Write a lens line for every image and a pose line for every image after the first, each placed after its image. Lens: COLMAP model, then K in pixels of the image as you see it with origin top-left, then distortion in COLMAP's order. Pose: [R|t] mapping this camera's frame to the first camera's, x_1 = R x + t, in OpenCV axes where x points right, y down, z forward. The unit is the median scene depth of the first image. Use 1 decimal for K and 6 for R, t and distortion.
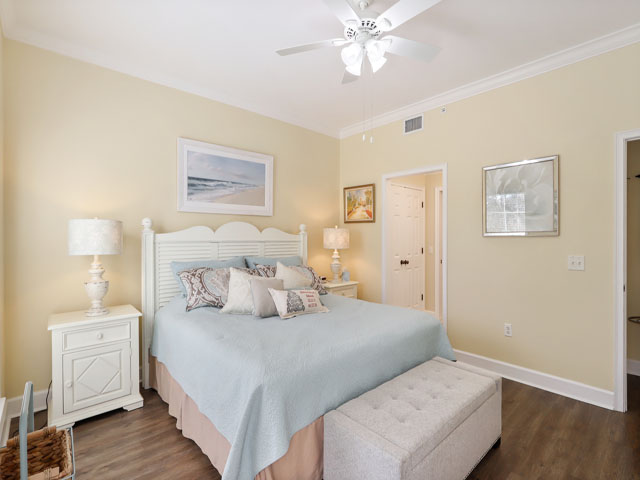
lens RADIAL K [[308.2, 0, 327.0], [0, 308.2, 238.8], [0, 0, 1]] dist [-0.000408, -0.000220]
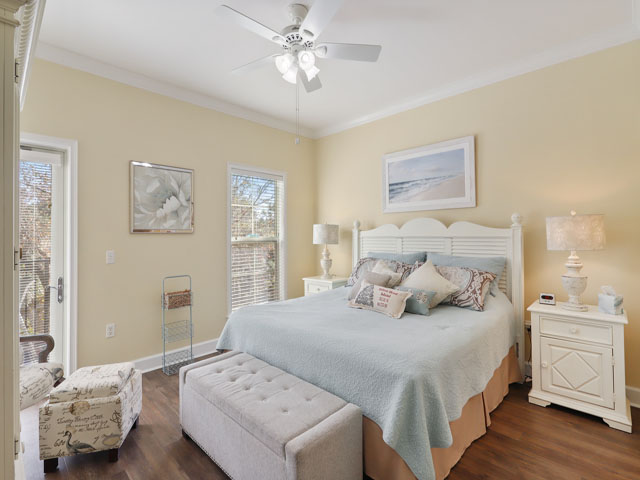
lens RADIAL K [[308.2, 0, 327.0], [0, 308.2, 238.8], [0, 0, 1]] dist [-0.000408, -0.000220]
pose [[0.080429, 0.016124, -0.996630, 0.692915], [0.011497, 0.999788, 0.017103, -0.006086], [0.996694, -0.012834, 0.080227, 0.587680]]
